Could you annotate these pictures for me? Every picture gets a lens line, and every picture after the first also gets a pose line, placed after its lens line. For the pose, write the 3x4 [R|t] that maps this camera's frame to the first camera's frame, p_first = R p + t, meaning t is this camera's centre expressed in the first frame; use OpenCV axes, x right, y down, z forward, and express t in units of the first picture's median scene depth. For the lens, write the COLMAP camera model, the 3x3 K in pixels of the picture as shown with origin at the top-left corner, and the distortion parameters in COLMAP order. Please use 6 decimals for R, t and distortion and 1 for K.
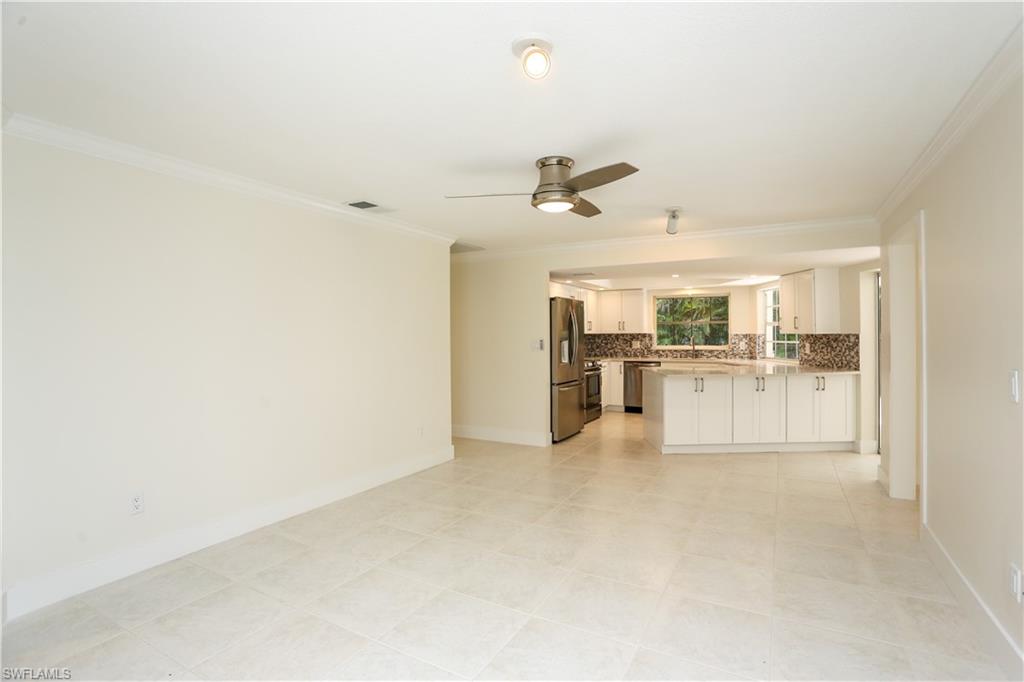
lens RADIAL K [[498.2, 0, 517.1], [0, 498.2, 328.6], [0, 0, 1]] dist [-0.077044, 0.048790]
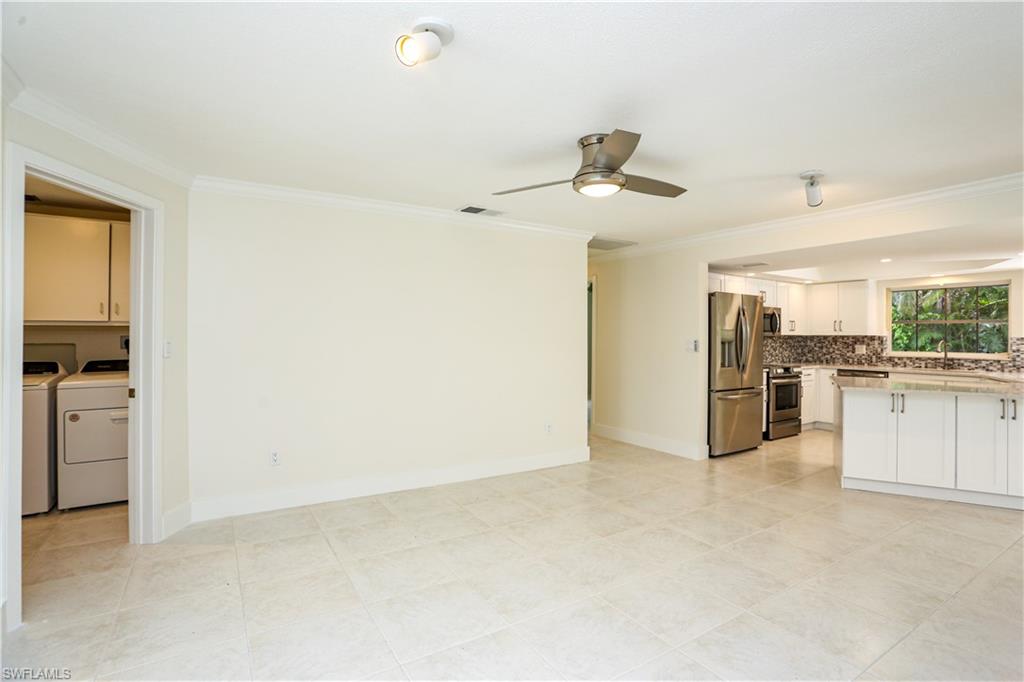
lens RADIAL K [[498.2, 0, 517.1], [0, 498.2, 328.6], [0, 0, 1]] dist [-0.077044, 0.048790]
pose [[0.879472, 0.005452, -0.475920, 0.148894], [-0.006869, 0.999976, -0.001238, 0.004005], [0.475901, 0.004358, 0.879488, 0.053276]]
